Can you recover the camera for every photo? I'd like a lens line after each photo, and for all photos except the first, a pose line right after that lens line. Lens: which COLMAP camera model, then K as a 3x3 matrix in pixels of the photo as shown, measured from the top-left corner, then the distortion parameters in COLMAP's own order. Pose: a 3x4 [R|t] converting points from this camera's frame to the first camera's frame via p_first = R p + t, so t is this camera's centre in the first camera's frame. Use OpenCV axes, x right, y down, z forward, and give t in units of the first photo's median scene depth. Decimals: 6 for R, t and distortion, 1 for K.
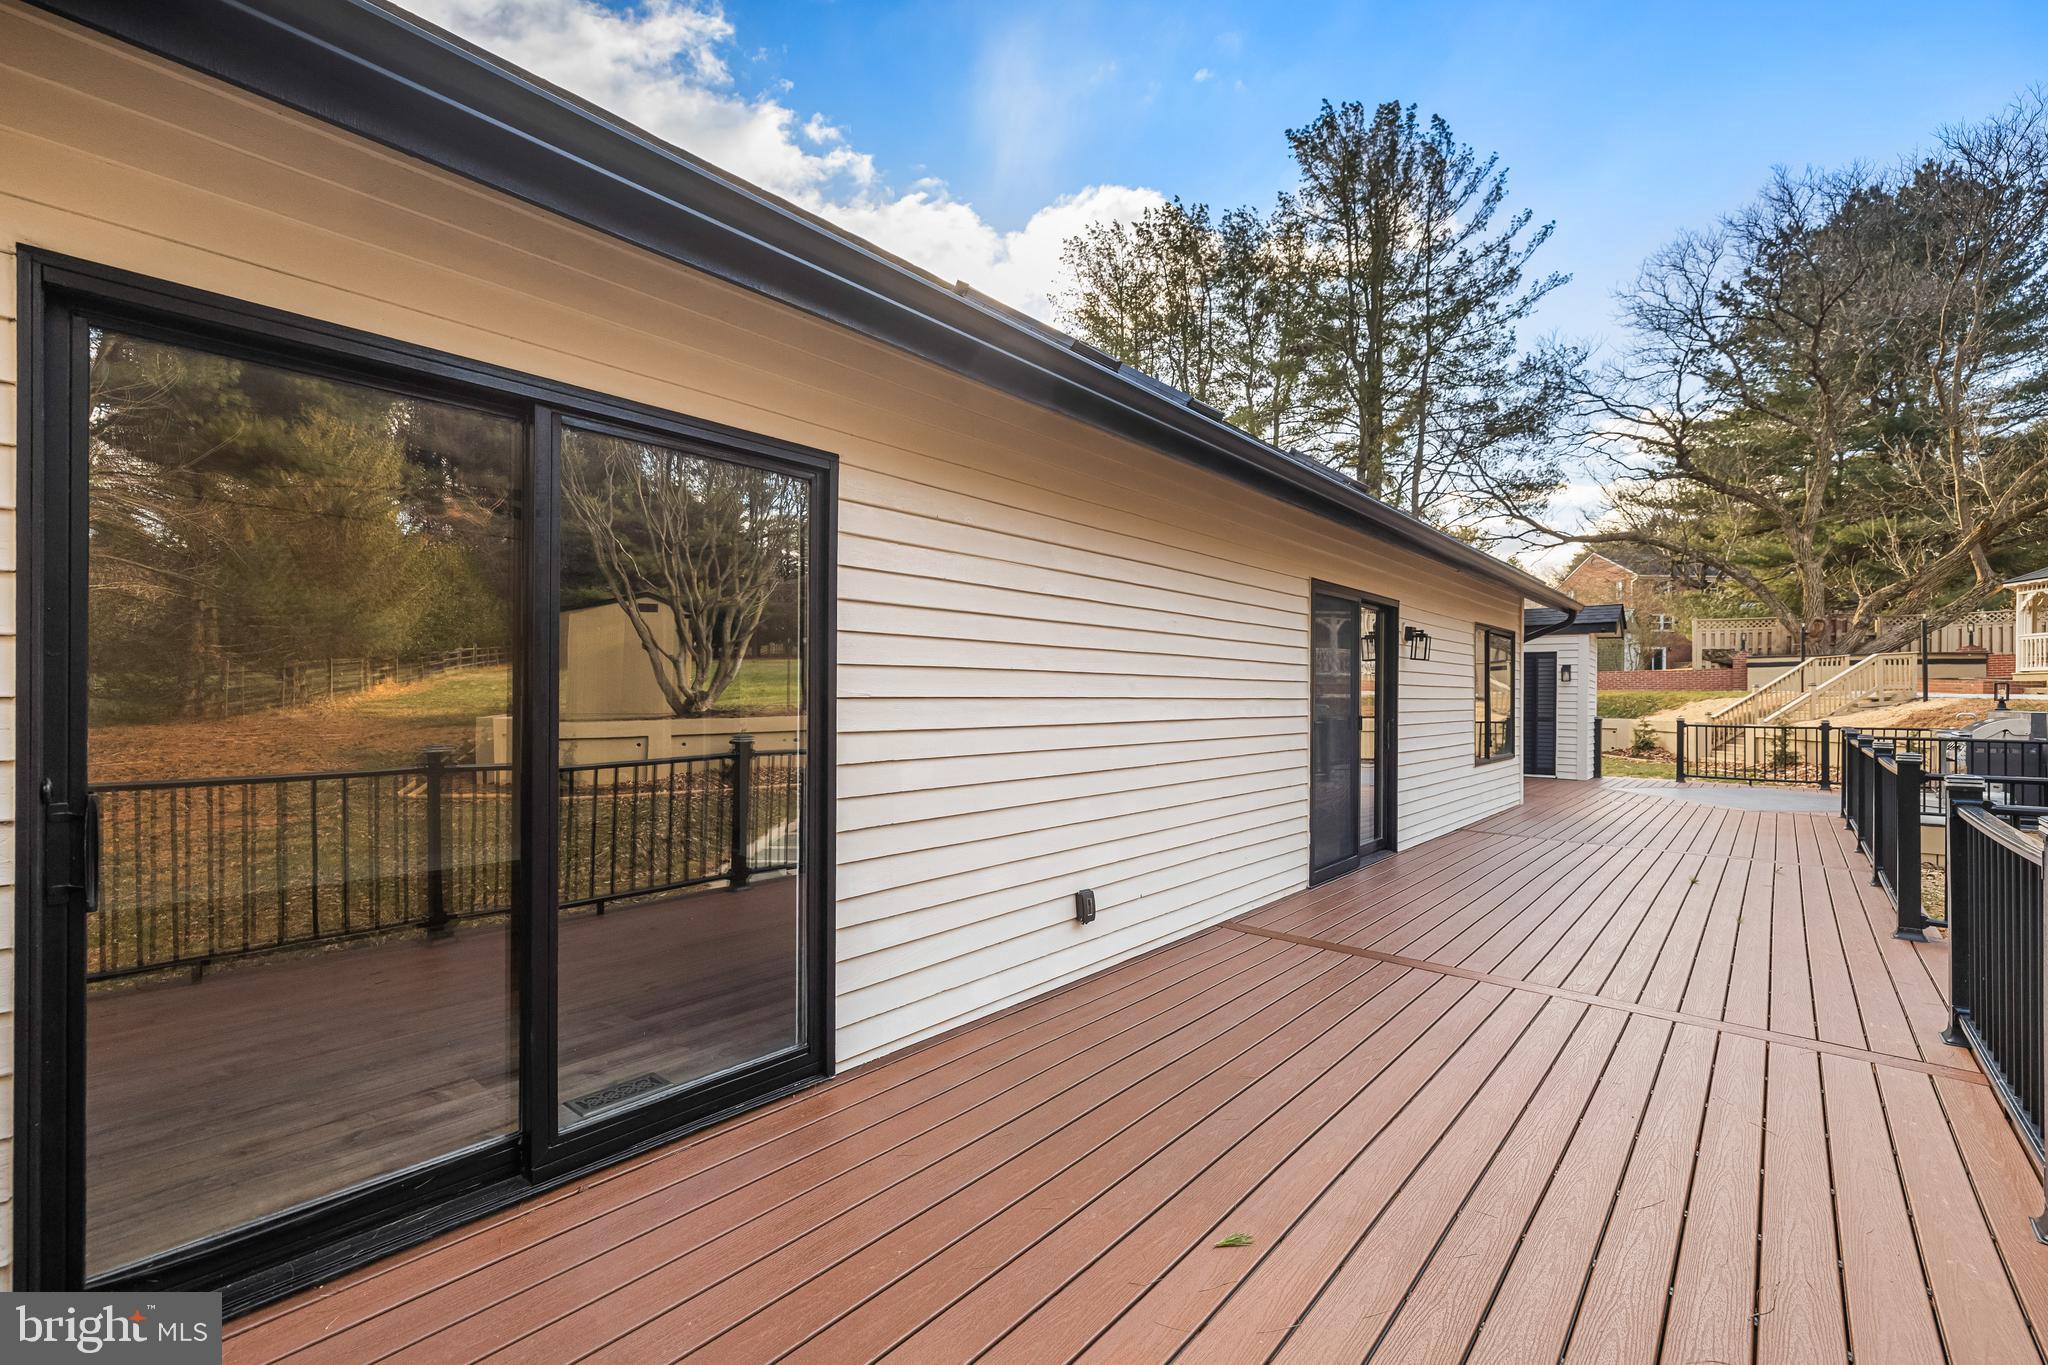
lens RADIAL K [[861.1, 0, 1028.3], [0, 861.1, 693.2], [0, 0, 1]] dist [0.002601, 0.000572]
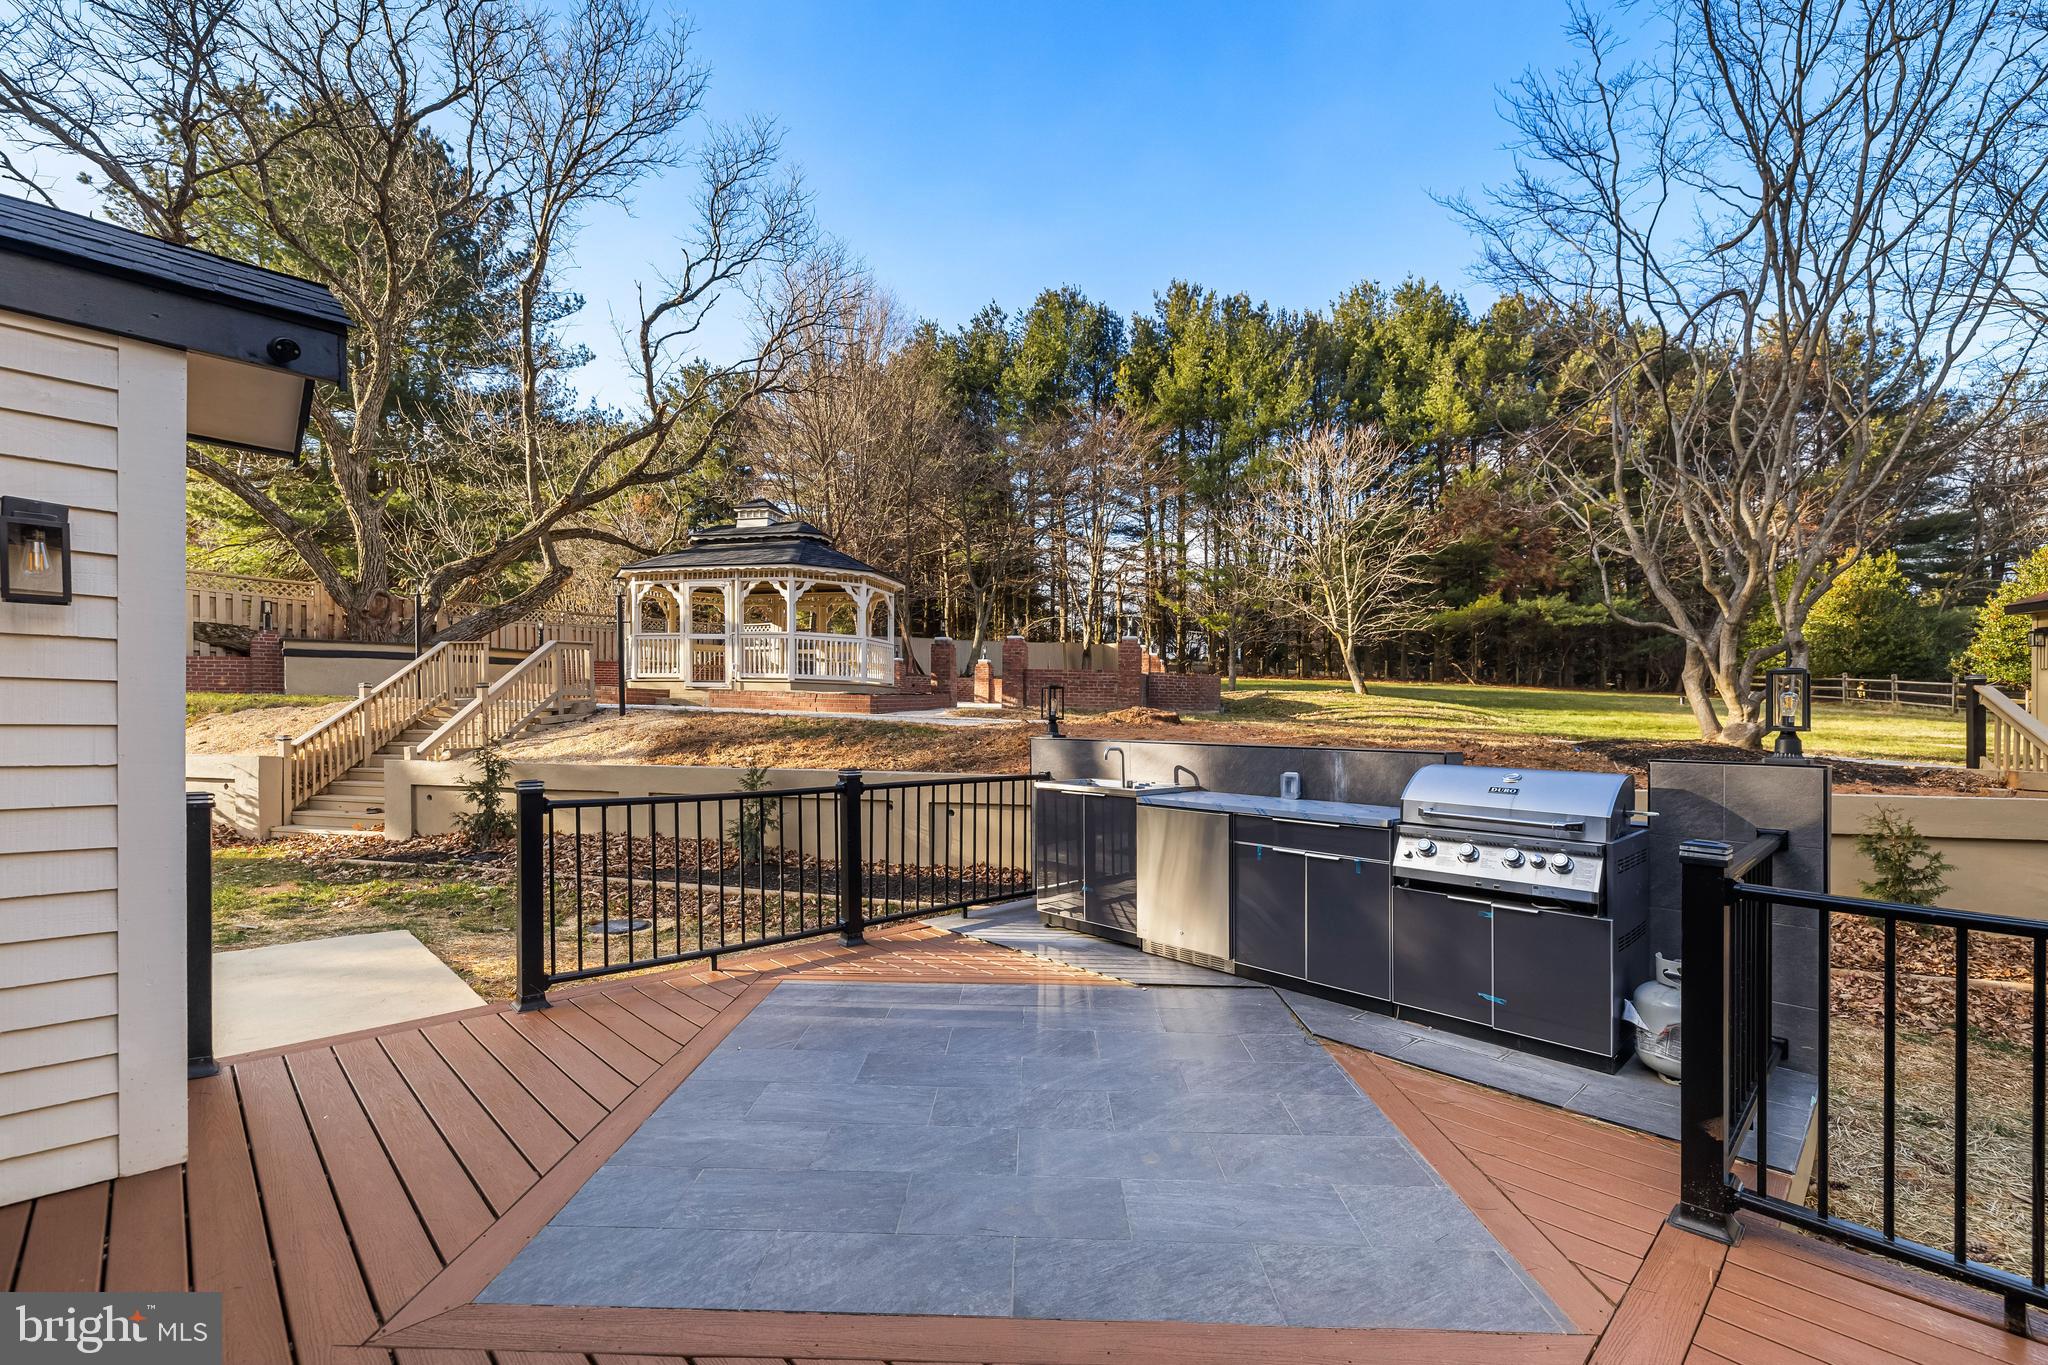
lens RADIAL K [[861.1, 0, 1028.3], [0, 861.1, 693.2], [0, 0, 1]] dist [0.002601, 0.000572]
pose [[0.054381, 0.023950, 0.998233, 0.251253], [-0.012192, 0.999654, -0.023320, 0.002921], [-0.998446, -0.010903, 0.054654, 0.428710]]
